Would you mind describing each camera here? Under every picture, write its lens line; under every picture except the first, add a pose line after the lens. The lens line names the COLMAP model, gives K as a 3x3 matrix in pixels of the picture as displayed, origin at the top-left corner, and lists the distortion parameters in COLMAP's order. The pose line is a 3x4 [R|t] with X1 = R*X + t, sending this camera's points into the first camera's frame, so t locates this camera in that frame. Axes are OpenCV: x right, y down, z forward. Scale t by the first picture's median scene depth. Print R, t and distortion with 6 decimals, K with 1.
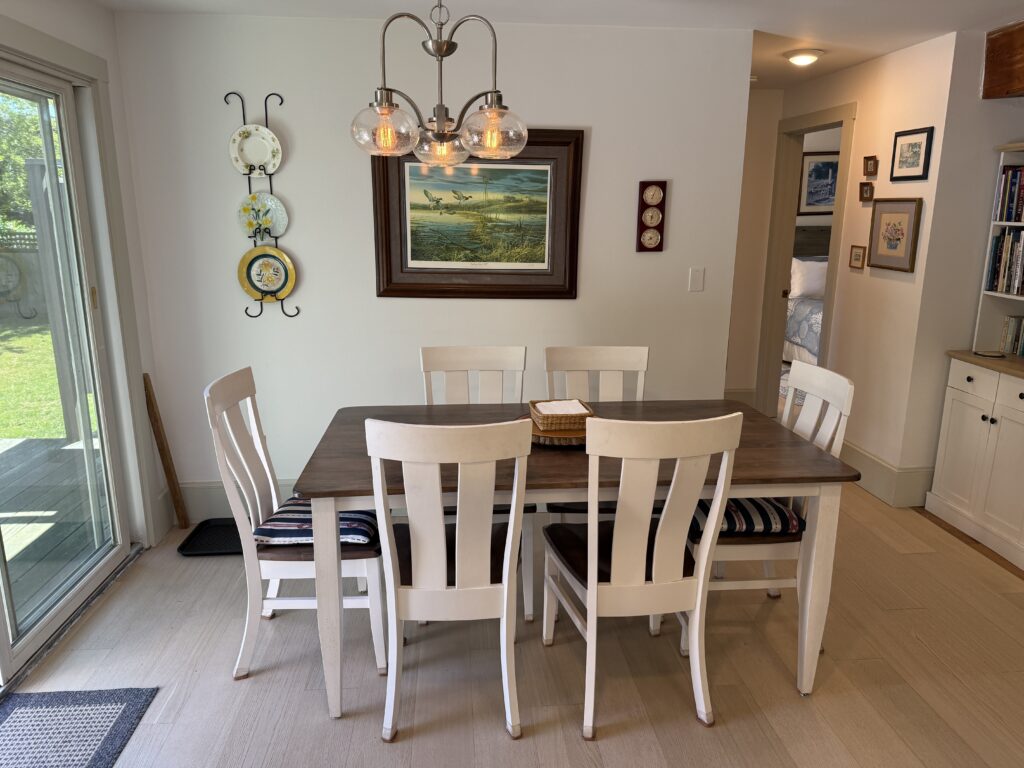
lens RADIAL K [[712.8, 0, 508.5], [0, 712.8, 385.9], [0, 0, 1]] dist [0.077205, -0.105404]
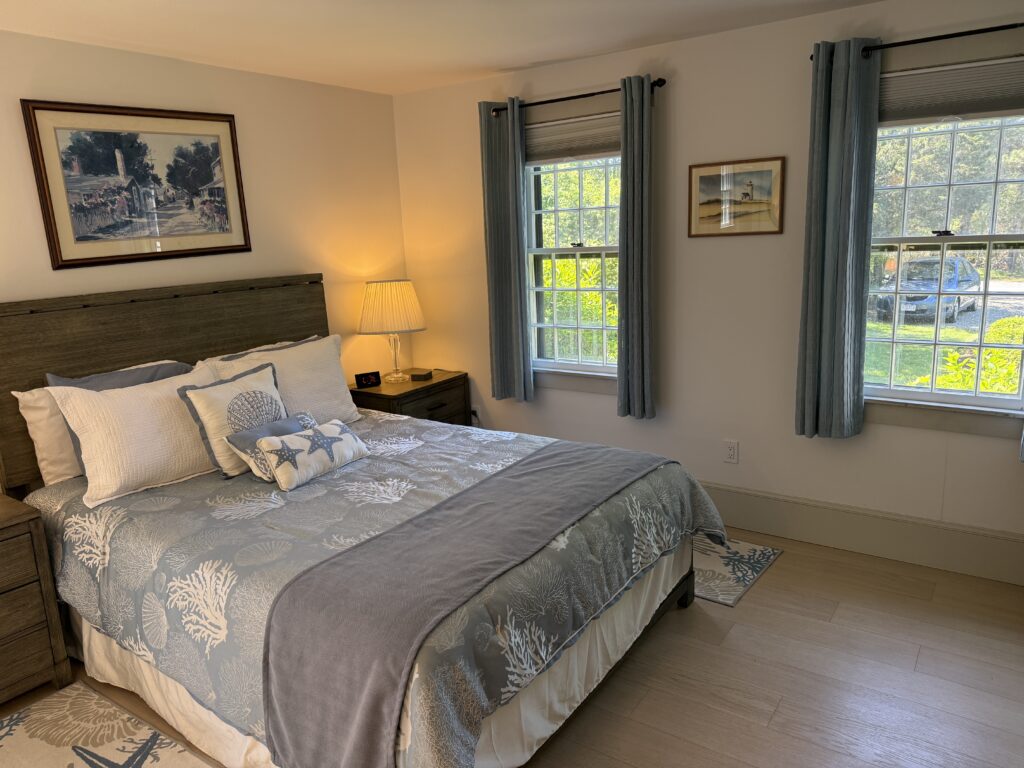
lens RADIAL K [[712.8, 0, 508.5], [0, 712.8, 385.9], [0, 0, 1]] dist [0.077205, -0.105404]
pose [[0.641735, -0.190980, 0.742767, 0.262403], [0.218641, 0.973866, 0.061499, -0.150207], [-0.735101, 0.122933, 0.666719, 0.589774]]
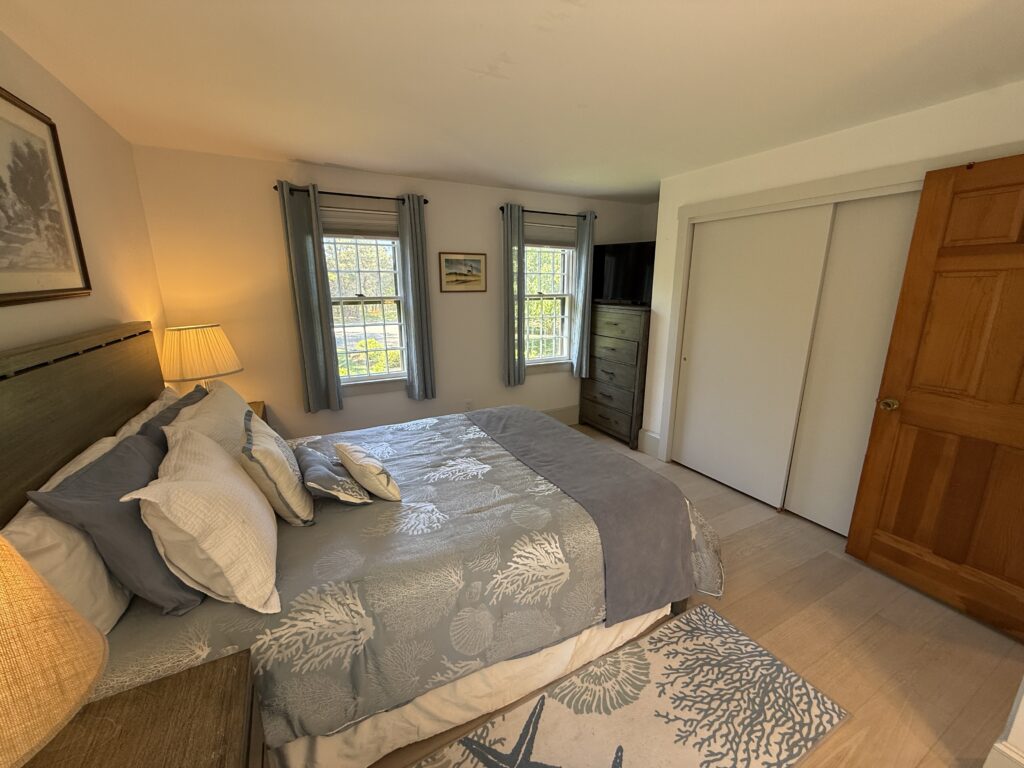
lens RADIAL K [[408.1, 0, 512.3], [0, 408.1, 383.7], [0, 0, 1]] dist [-0.001008, 0.000552]
pose [[-0.394852, -0.215184, 0.893190, 0.227391], [0.212423, 0.924460, 0.316623, -0.221797], [-0.893850, 0.314753, -0.319315, 0.901856]]
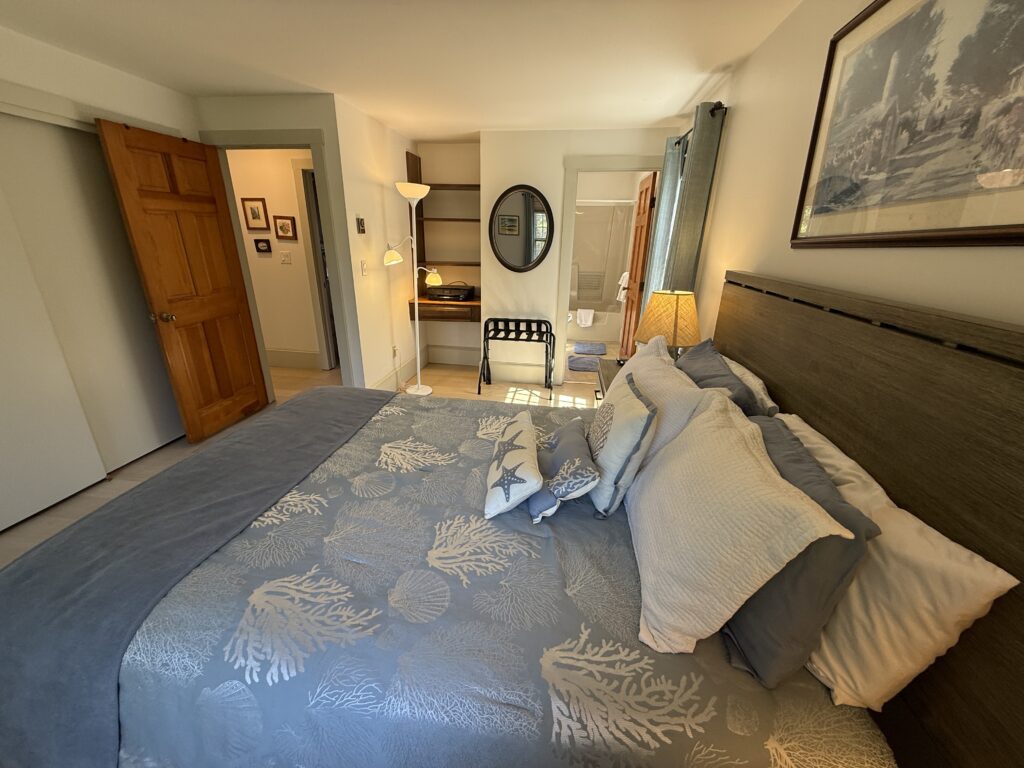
lens RADIAL K [[408.1, 0, 512.3], [0, 408.1, 383.7], [0, 0, 1]] dist [-0.001008, 0.000552]
pose [[-0.219365, 0.330934, -0.917803, 0.634542], [-0.243827, 0.892269, 0.380005, -0.222296], [0.944684, 0.307145, -0.115042, 0.928090]]
